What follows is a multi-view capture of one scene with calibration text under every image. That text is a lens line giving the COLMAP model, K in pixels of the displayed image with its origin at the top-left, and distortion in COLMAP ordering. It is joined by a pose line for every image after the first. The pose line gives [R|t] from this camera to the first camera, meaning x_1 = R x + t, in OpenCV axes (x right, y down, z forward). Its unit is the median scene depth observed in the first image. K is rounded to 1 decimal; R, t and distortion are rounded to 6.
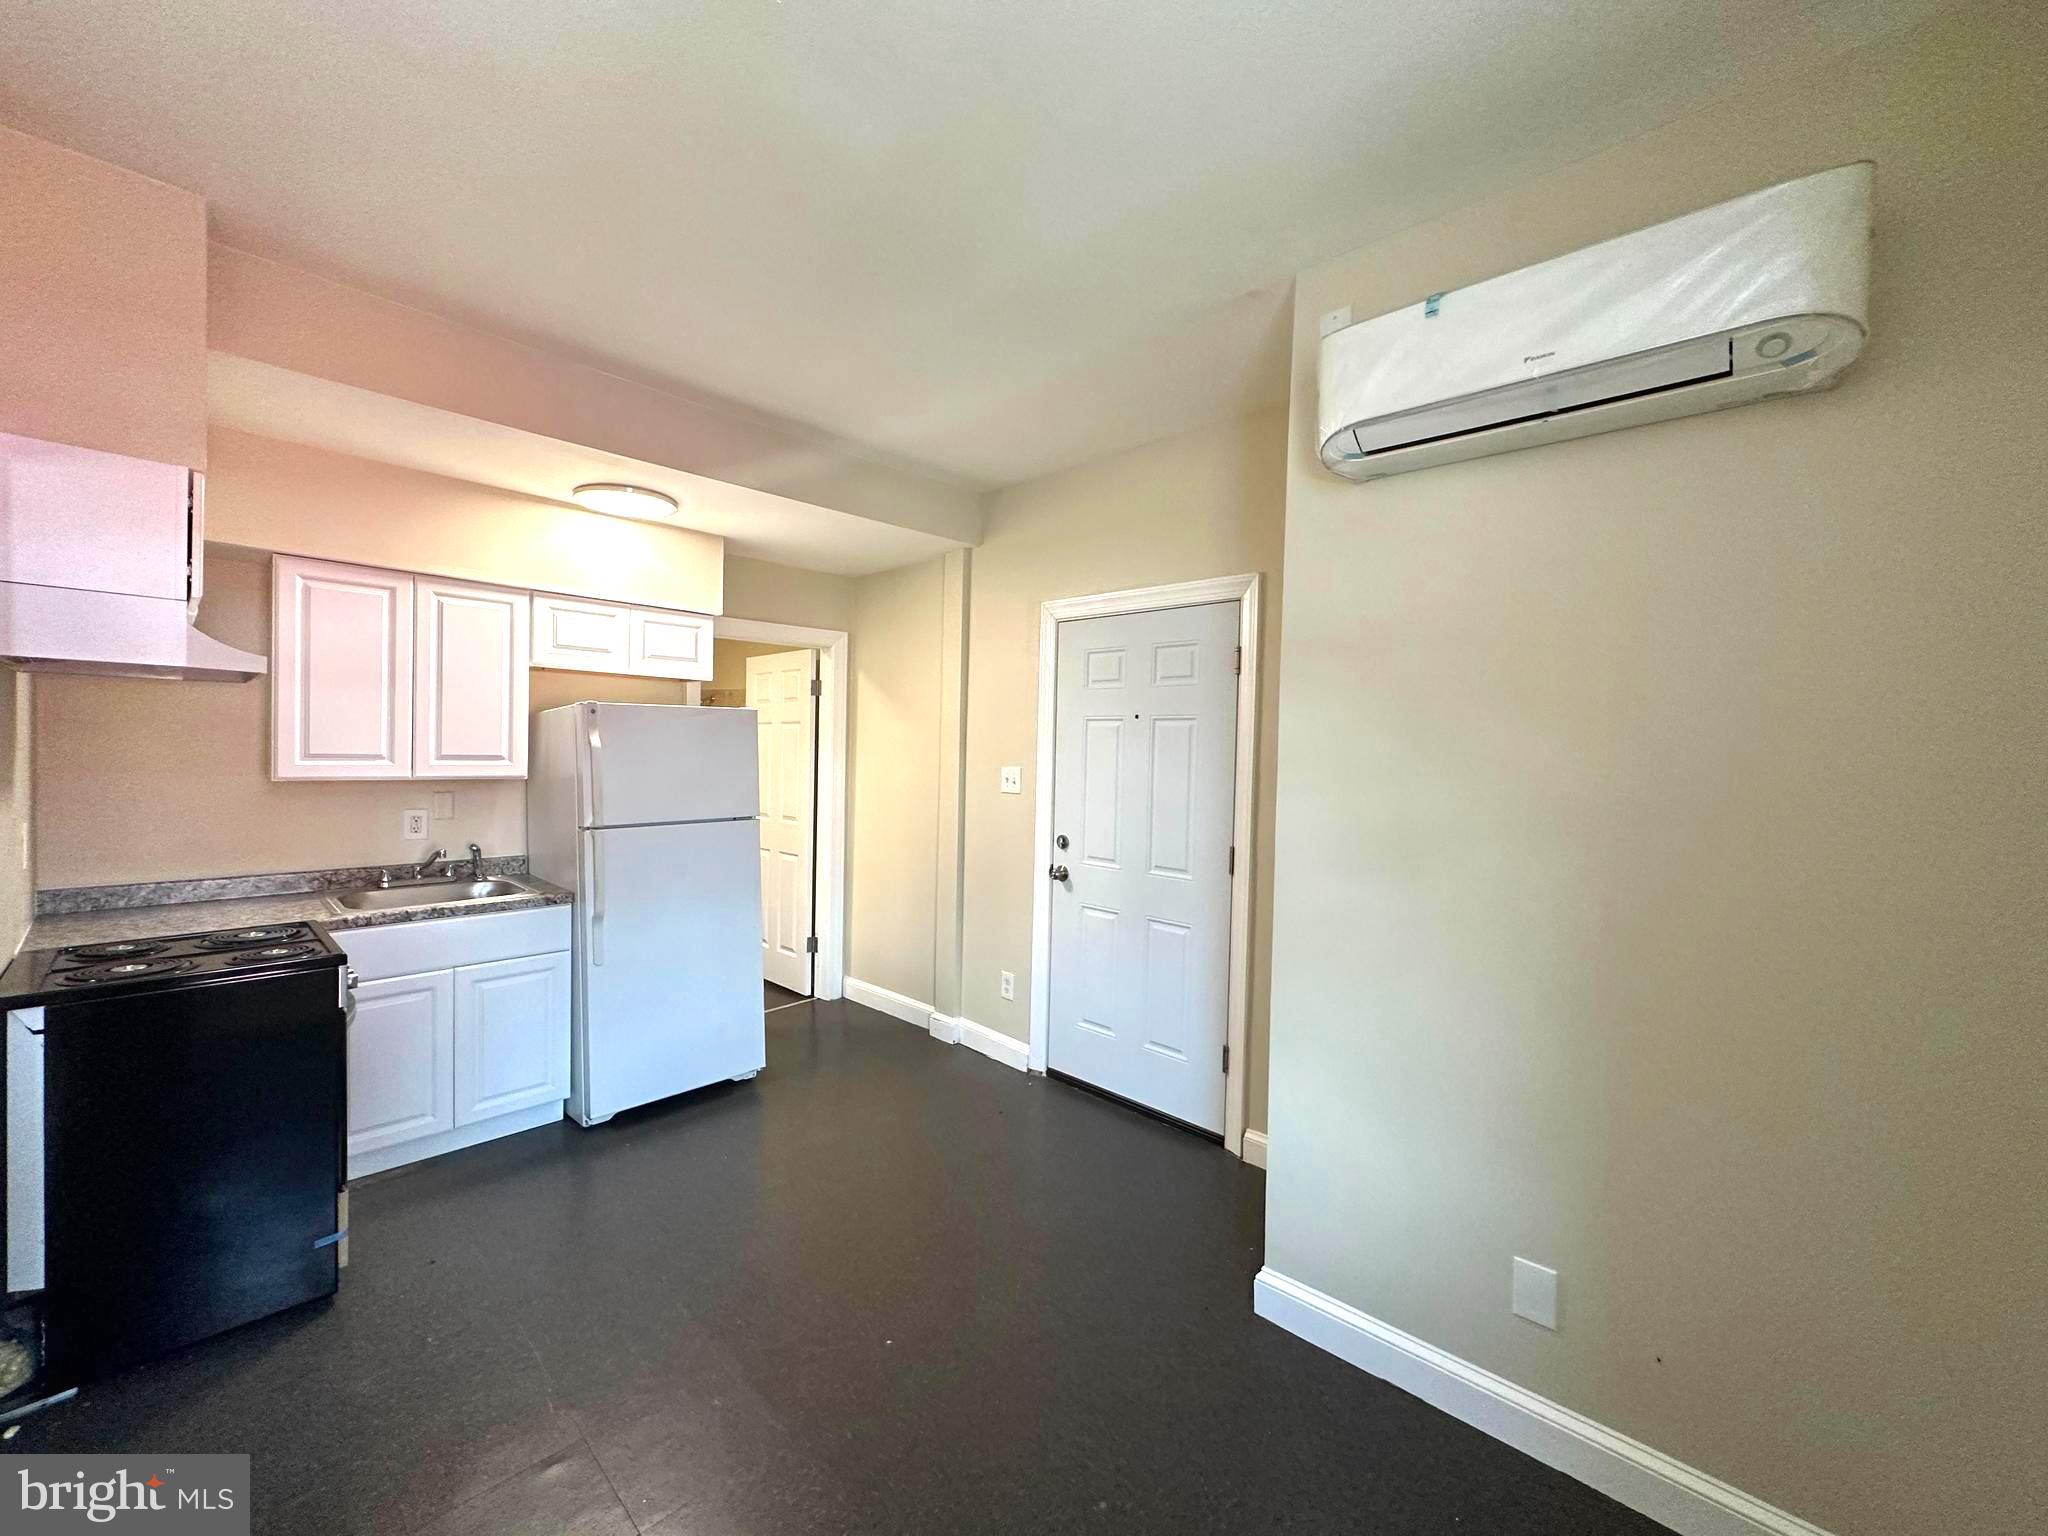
lens RADIAL K [[808.7, 0, 1021.0], [0, 808.7, 763.6], [0, 0, 1]] dist [-0.007287, 0.000643]
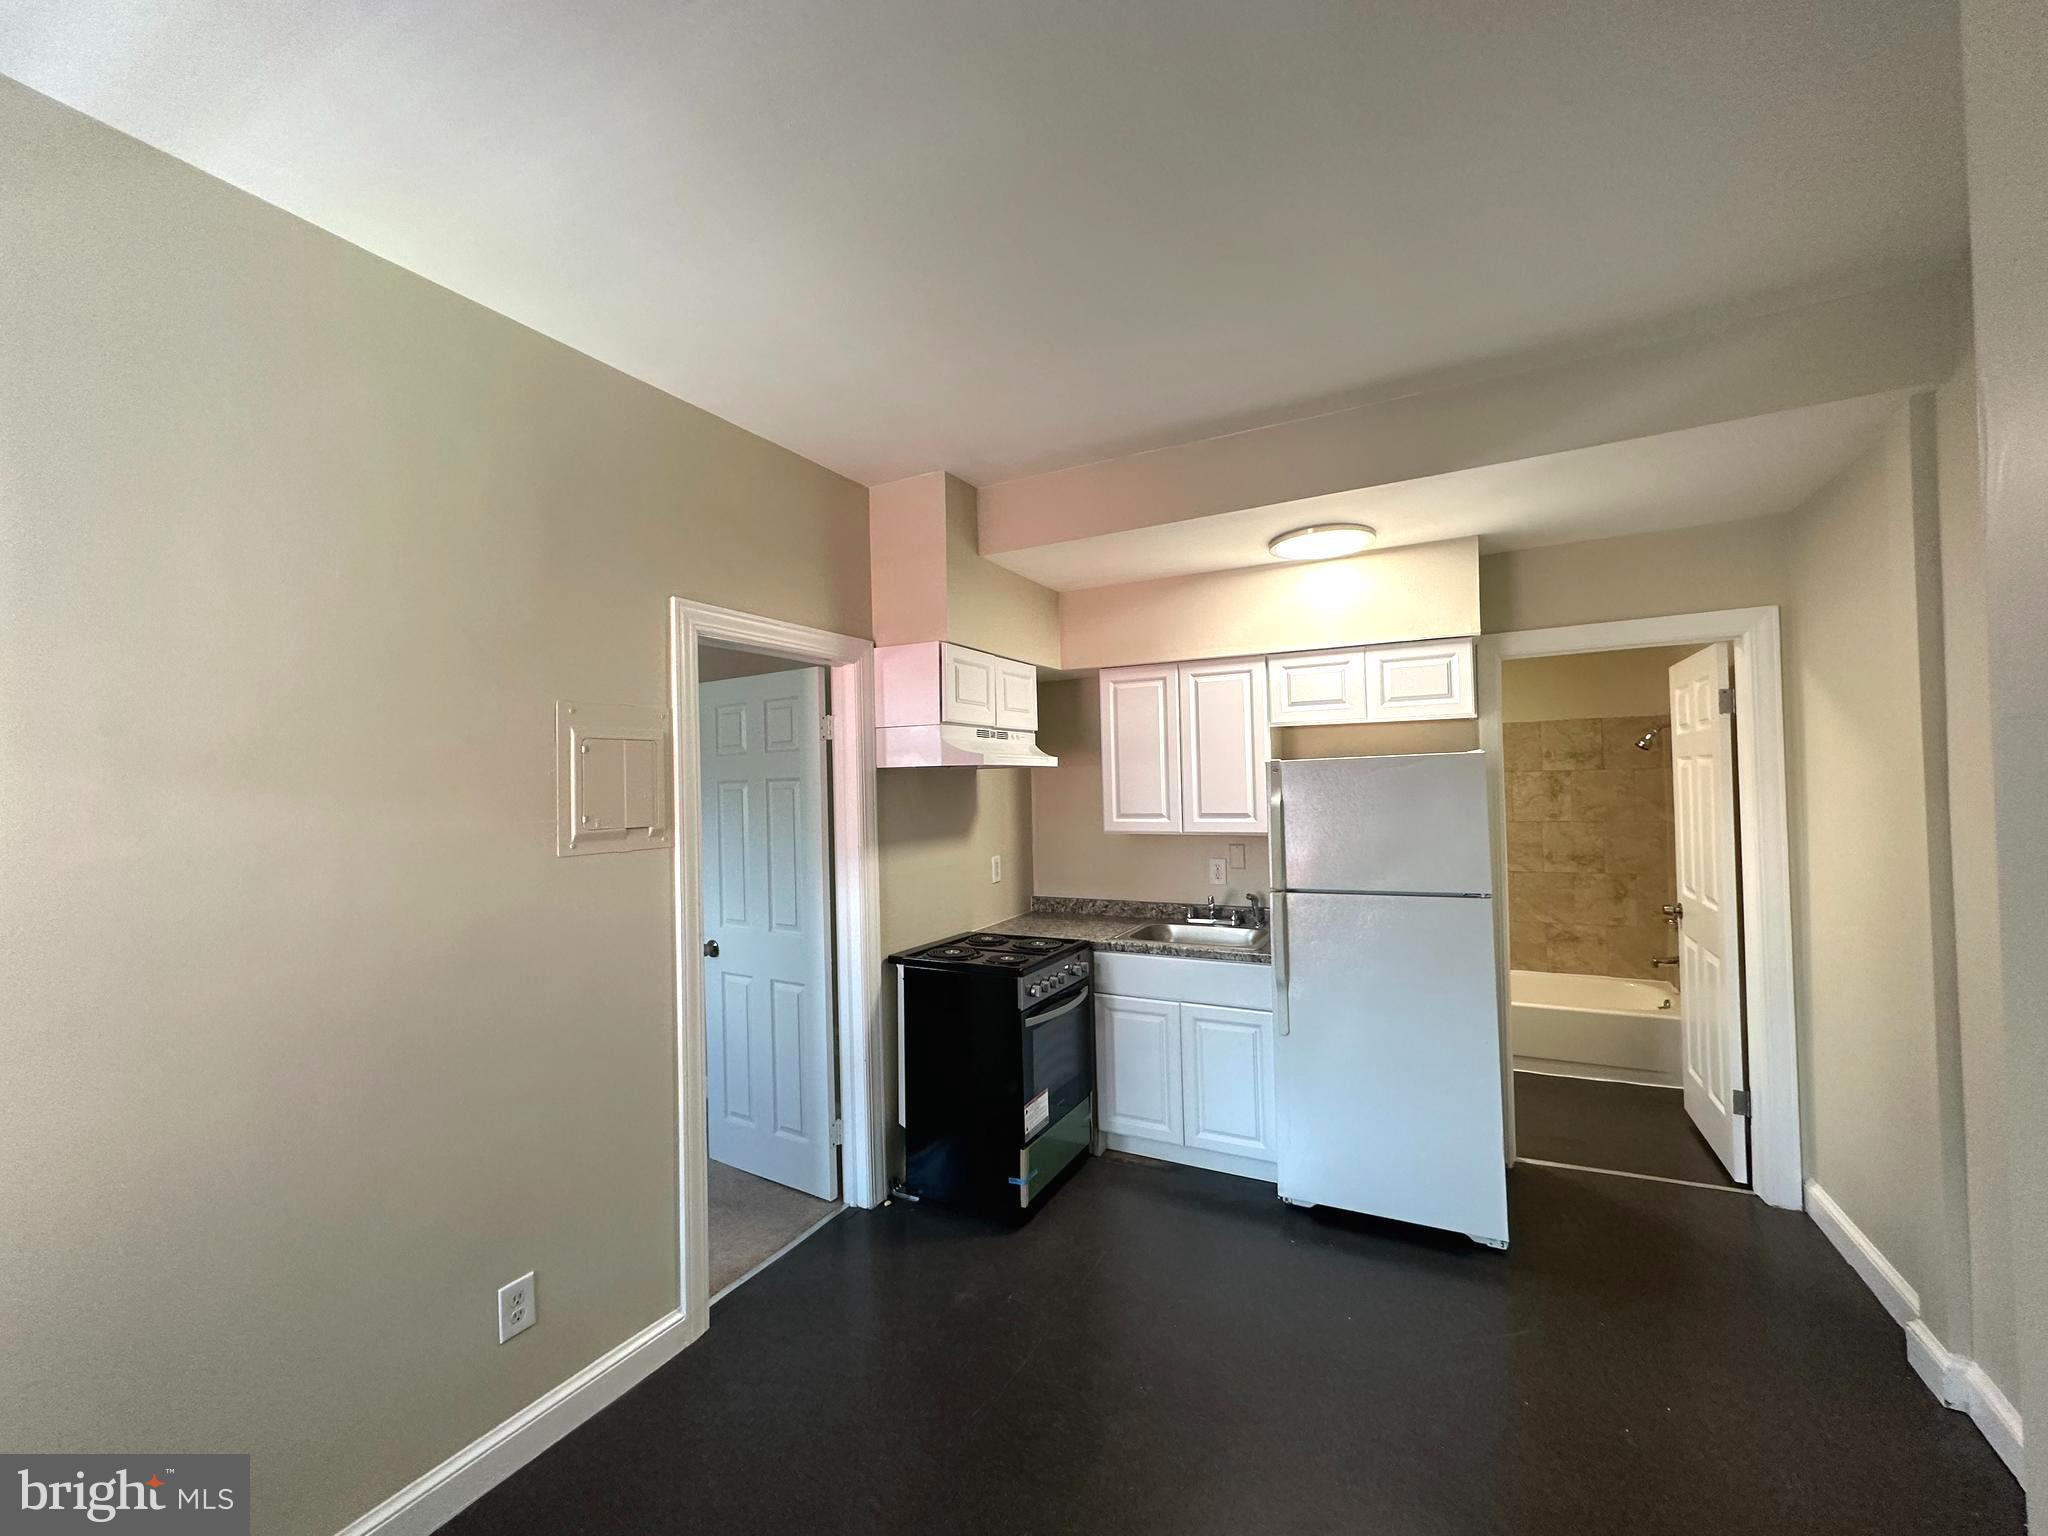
lens RADIAL K [[808.7, 0, 1025.1], [0, 808.7, 764.3], [0, 0, 1]] dist [-0.007287, 0.000643]
pose [[0.269308, -0.050338, -0.961738, 0.329096], [0.009204, 0.998722, -0.049697, -0.025962], [0.963010, 0.004532, 0.269427, 0.444076]]
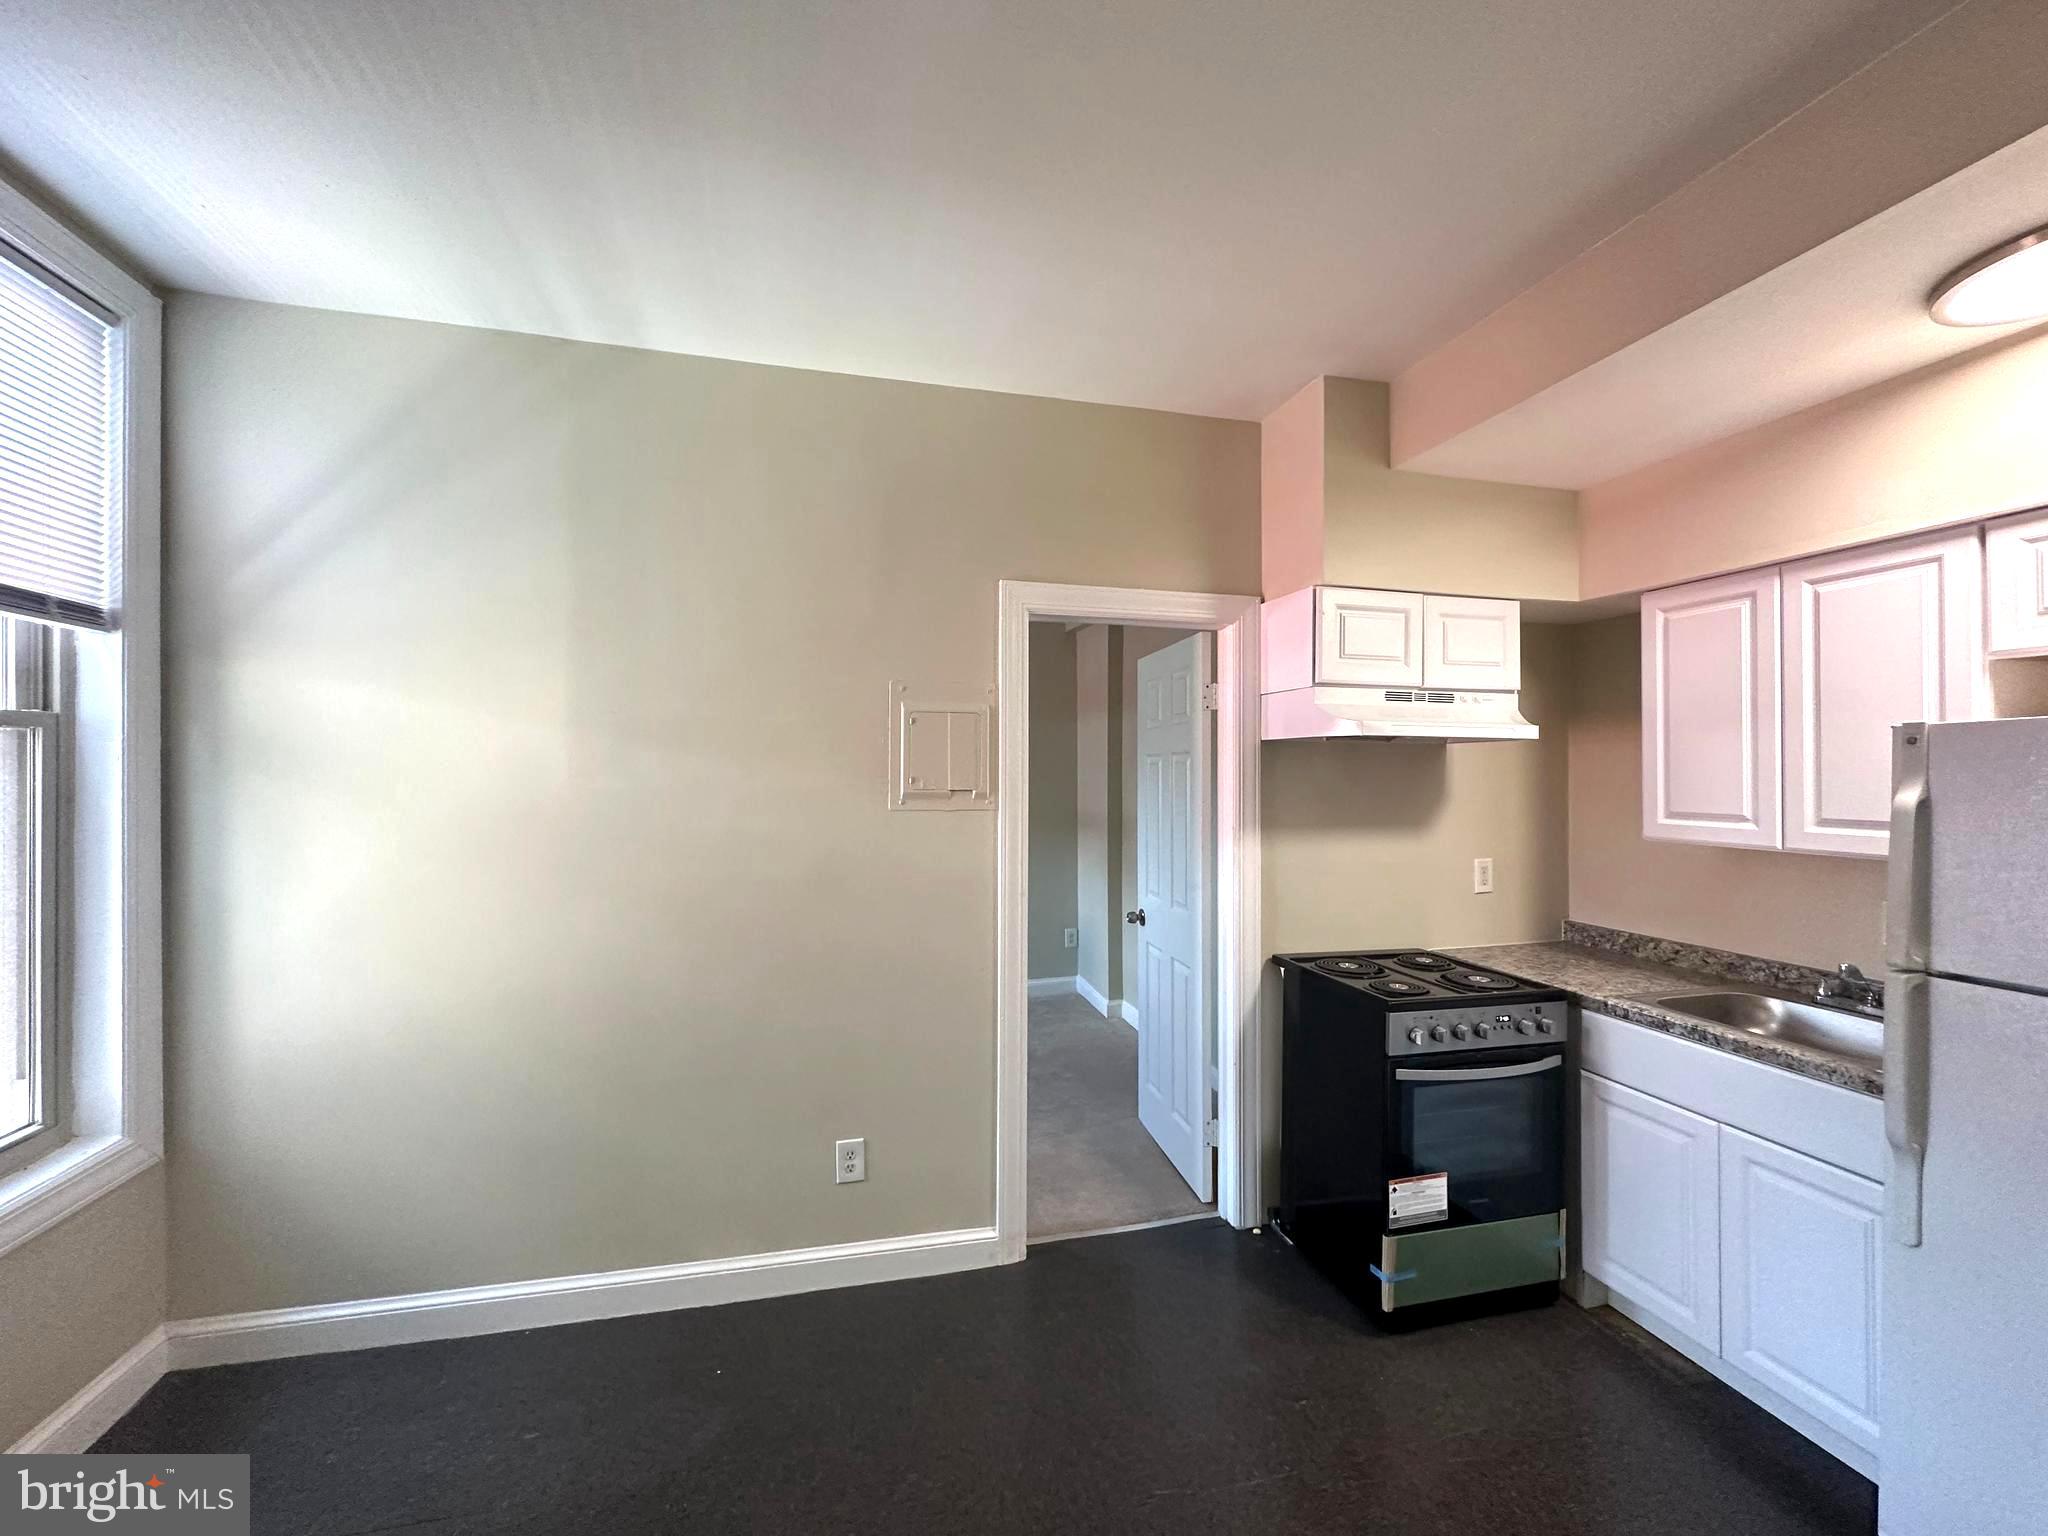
lens RADIAL K [[808.7, 0, 1017.9], [0, 808.7, 763.4], [0, 0, 1]] dist [-0.007287, 0.000643]
pose [[-0.531302, -0.034251, -0.846490, 0.202103], [-0.033280, 0.999255, -0.019544, -0.021517], [0.846528, 0.017787, -0.532046, 0.788089]]
